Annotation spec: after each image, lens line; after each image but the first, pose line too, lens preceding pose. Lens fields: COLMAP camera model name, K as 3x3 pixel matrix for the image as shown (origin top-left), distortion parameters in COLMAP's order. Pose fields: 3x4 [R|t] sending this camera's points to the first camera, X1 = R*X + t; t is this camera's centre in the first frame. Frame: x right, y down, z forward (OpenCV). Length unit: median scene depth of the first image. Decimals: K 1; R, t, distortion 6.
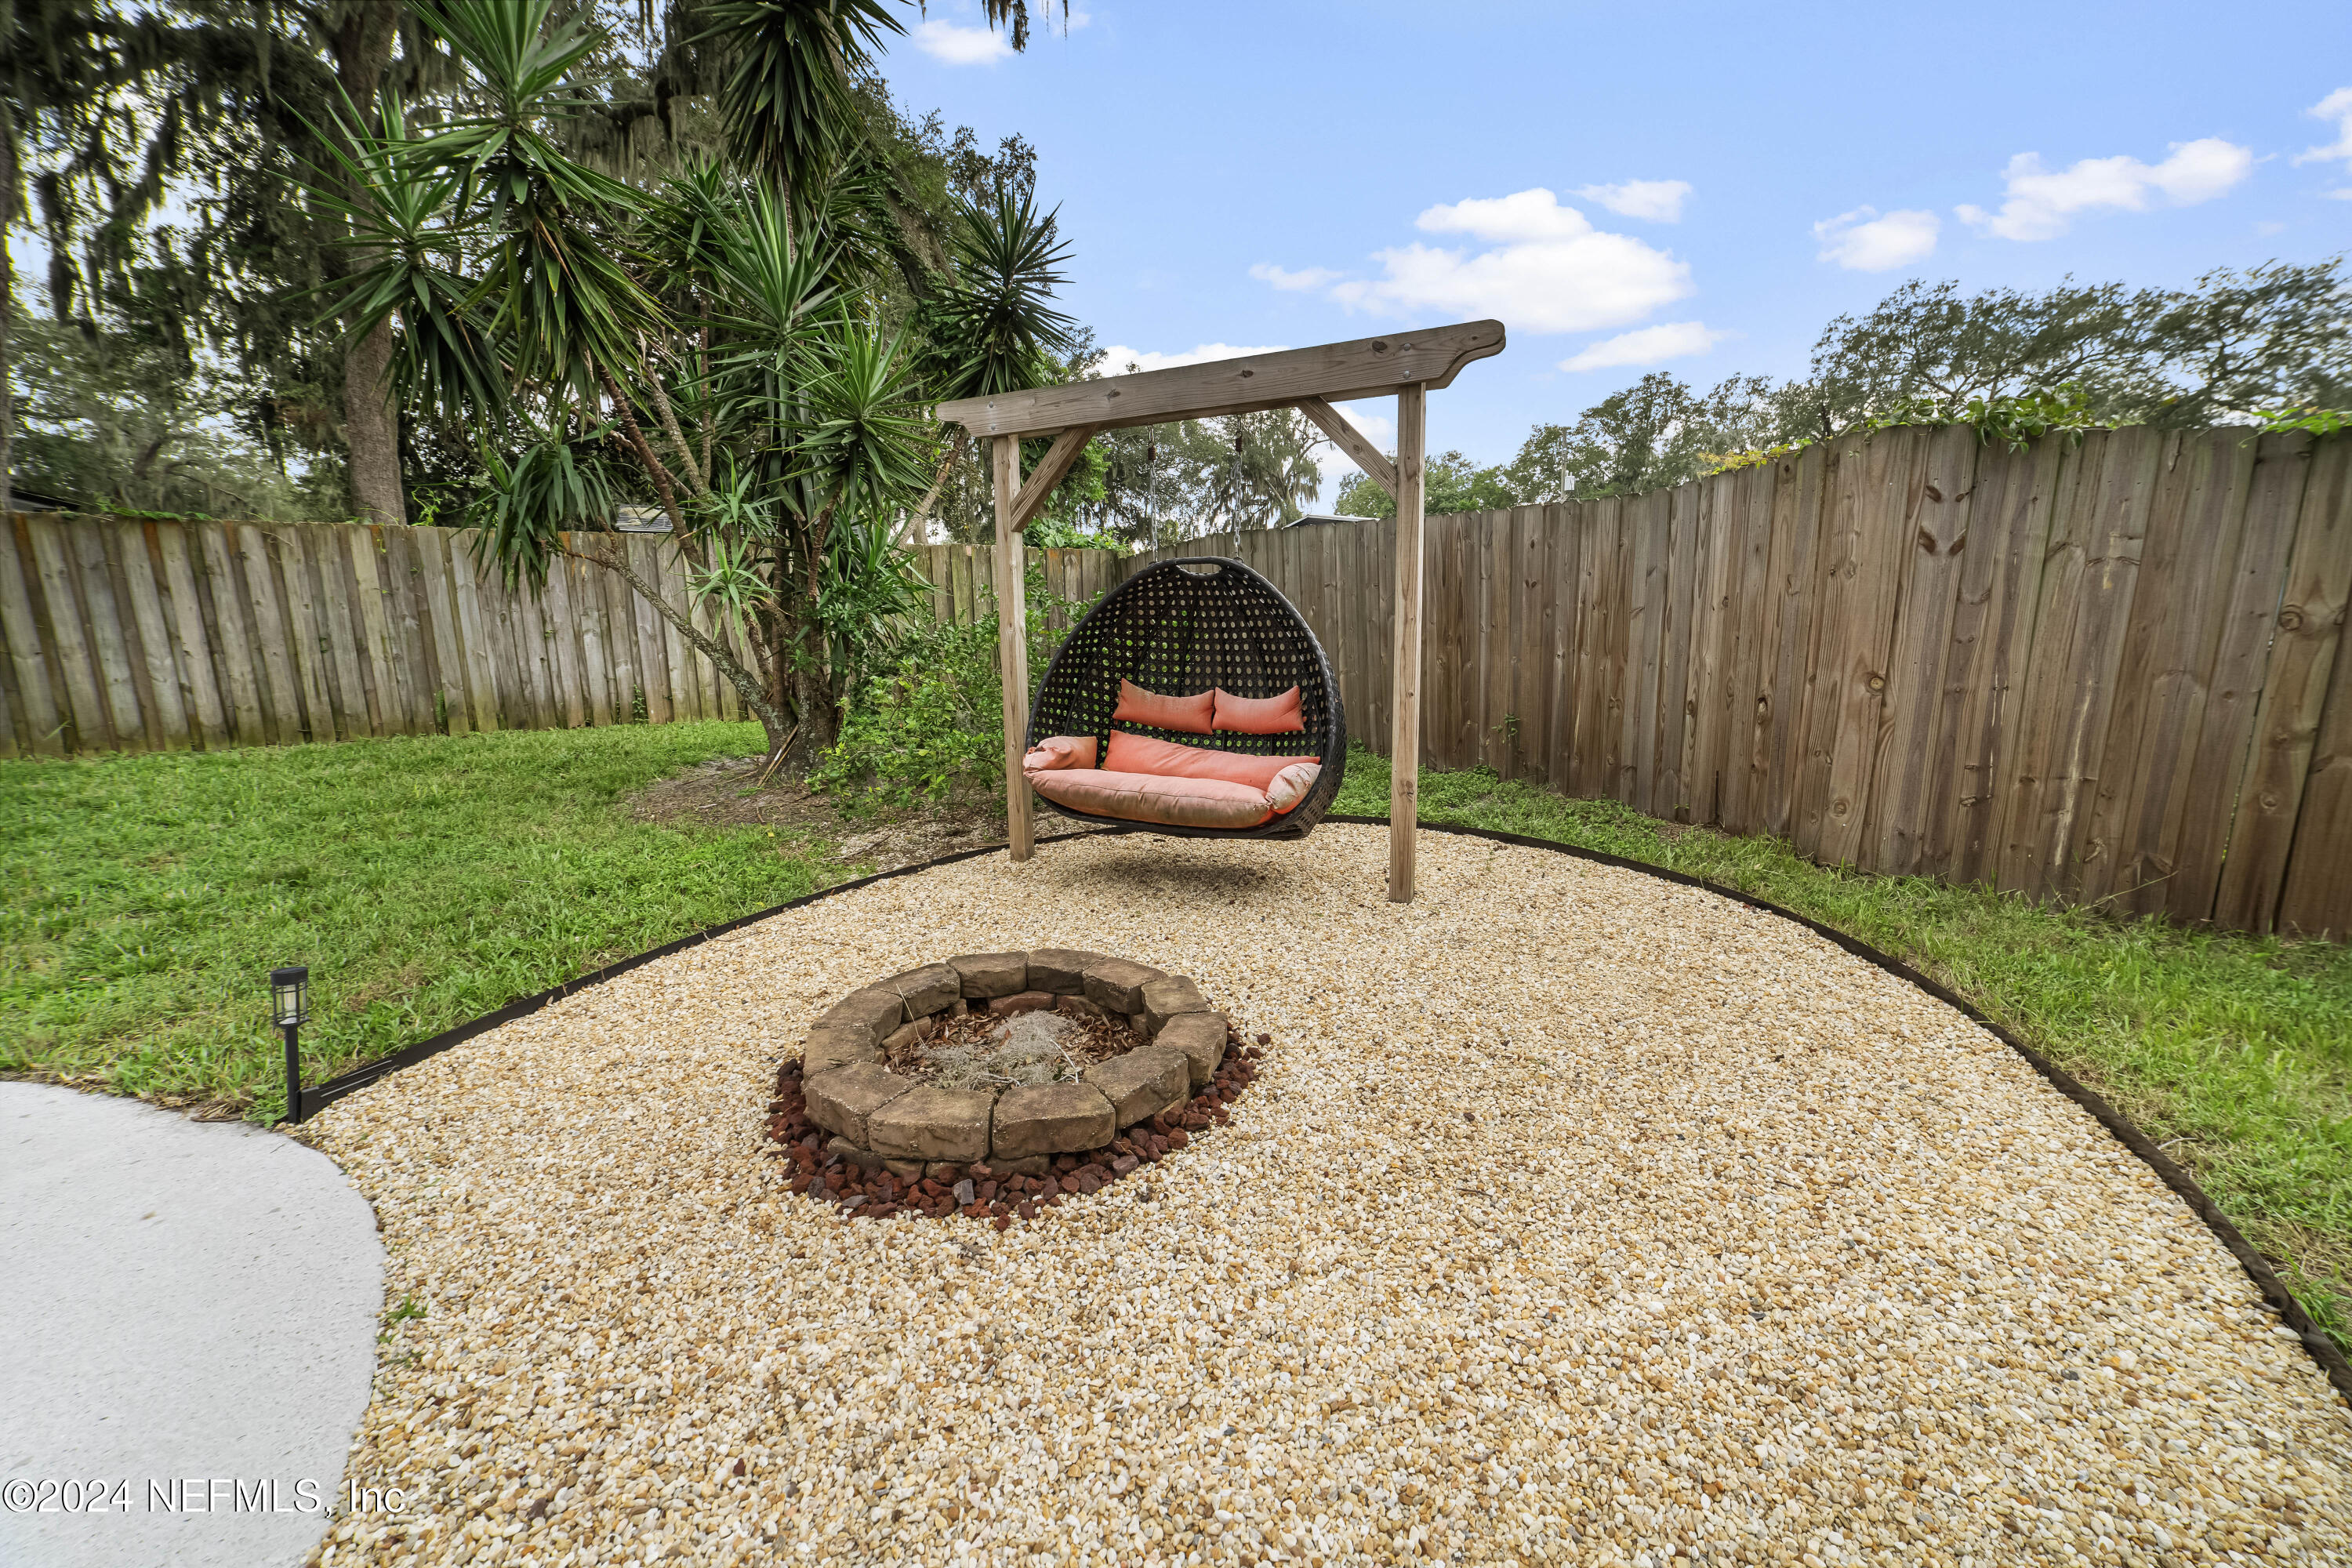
lens RADIAL K [[889.9, 0, 1182.2], [0, 889.9, 773.9], [0, 0, 1]] dist [-0.017755, 0.007634]
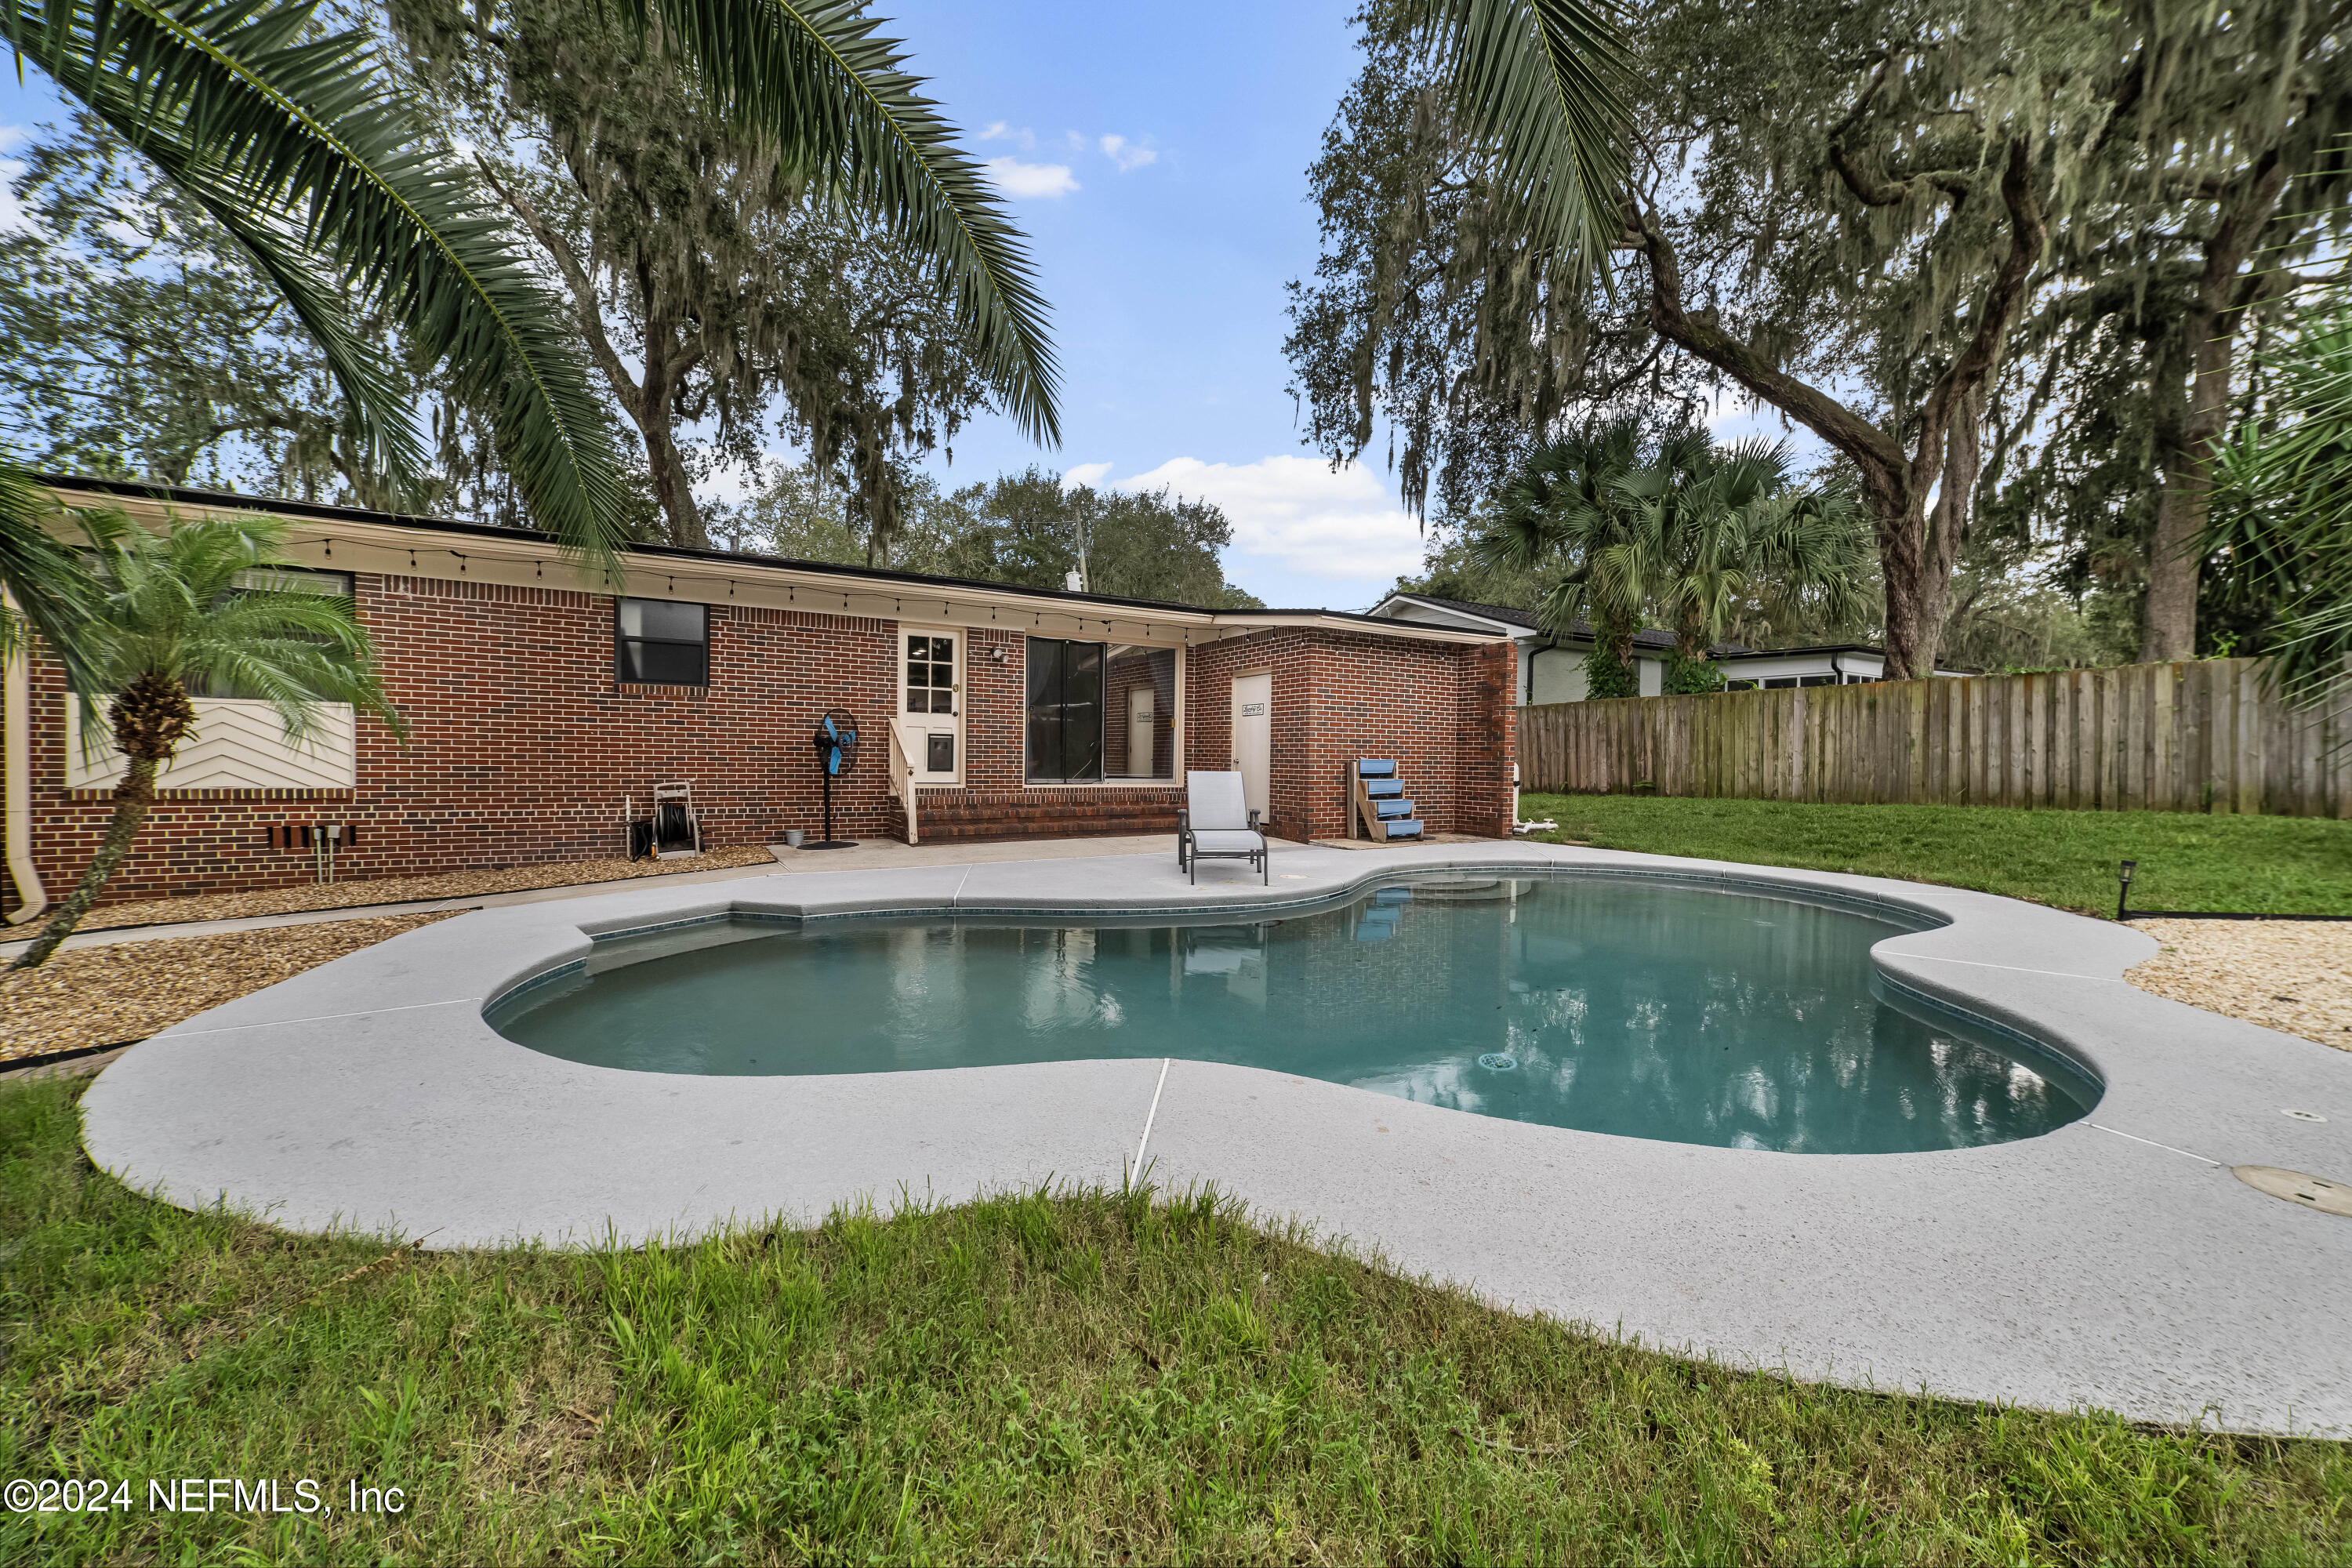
lens RADIAL K [[889.9, 0, 1187.0], [0, 889.9, 779.6], [0, 0, 1]] dist [-0.017755, 0.007634]
pose [[0.019835, 0.035000, -0.999190, 0.430119], [-0.159027, 0.986775, 0.031408, 0.101658], [0.987075, 0.158275, 0.025138, -0.524000]]
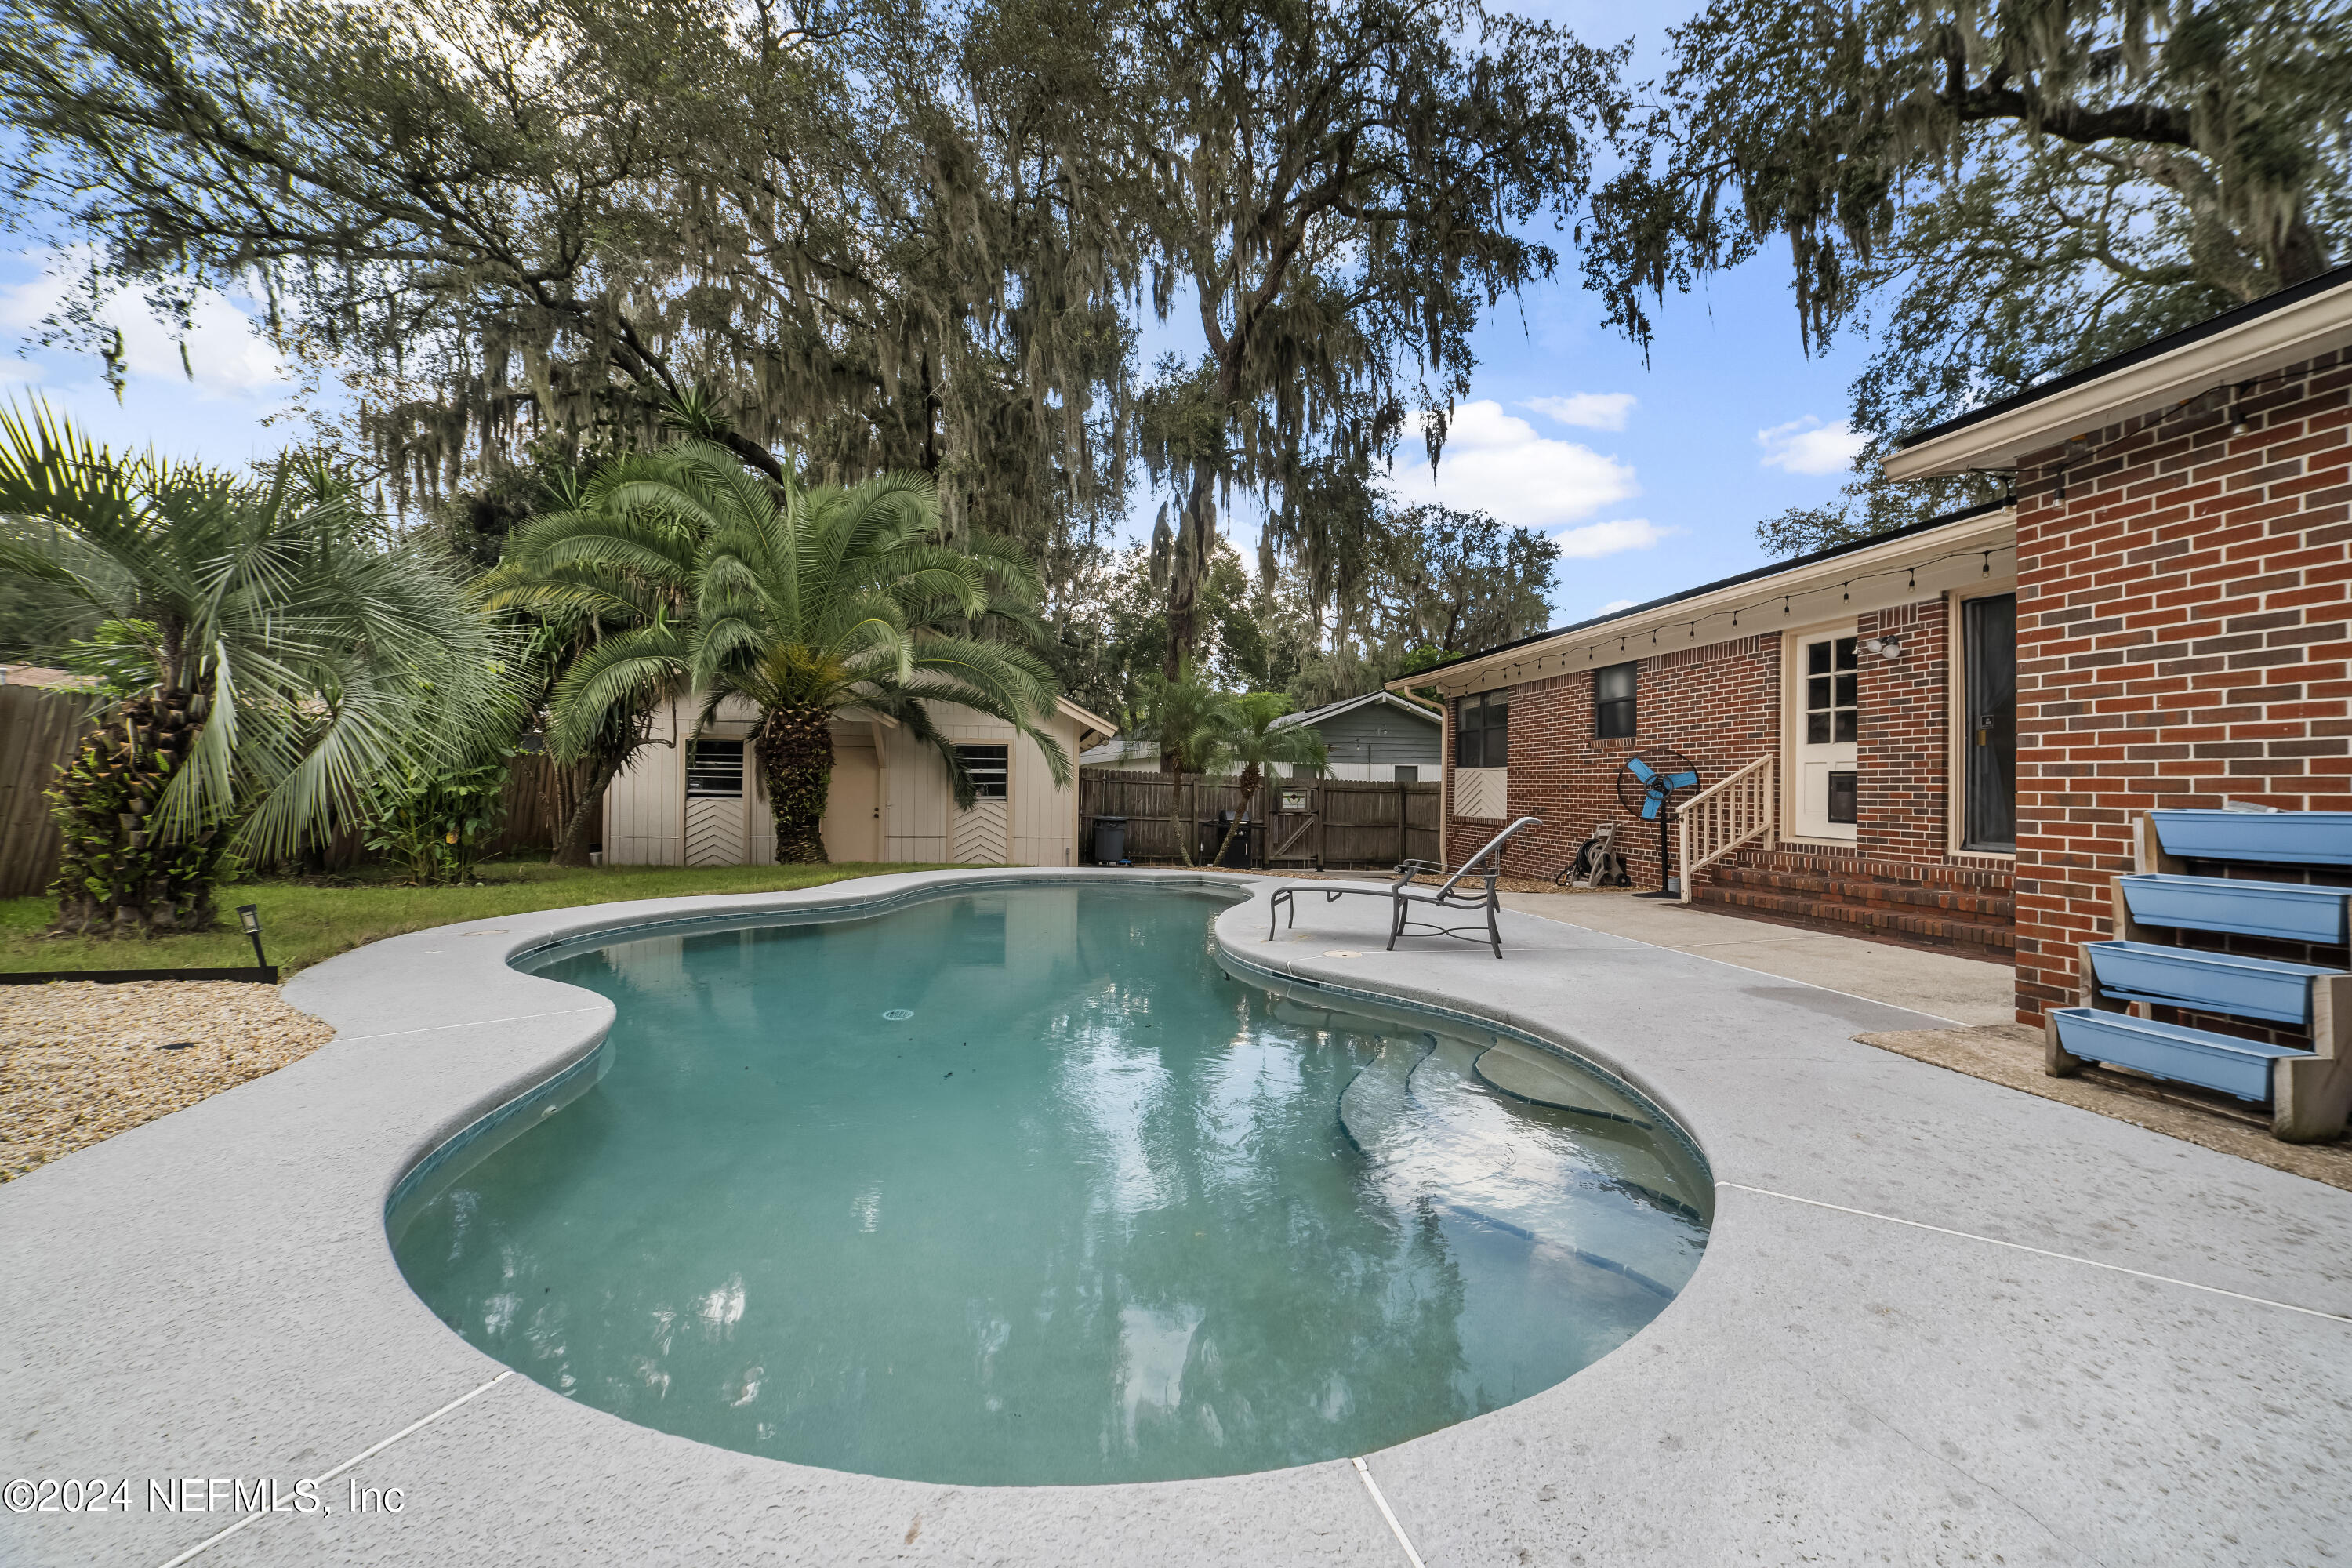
lens RADIAL K [[889.9, 0, 1178.3], [0, 889.9, 775.6], [0, 0, 1]] dist [-0.017755, 0.007634]
pose [[-0.936317, 0.004022, 0.351134, -0.666733], [0.049118, 0.991604, 0.119619, -0.018931], [-0.347705, 0.129248, -0.928653, 0.337956]]
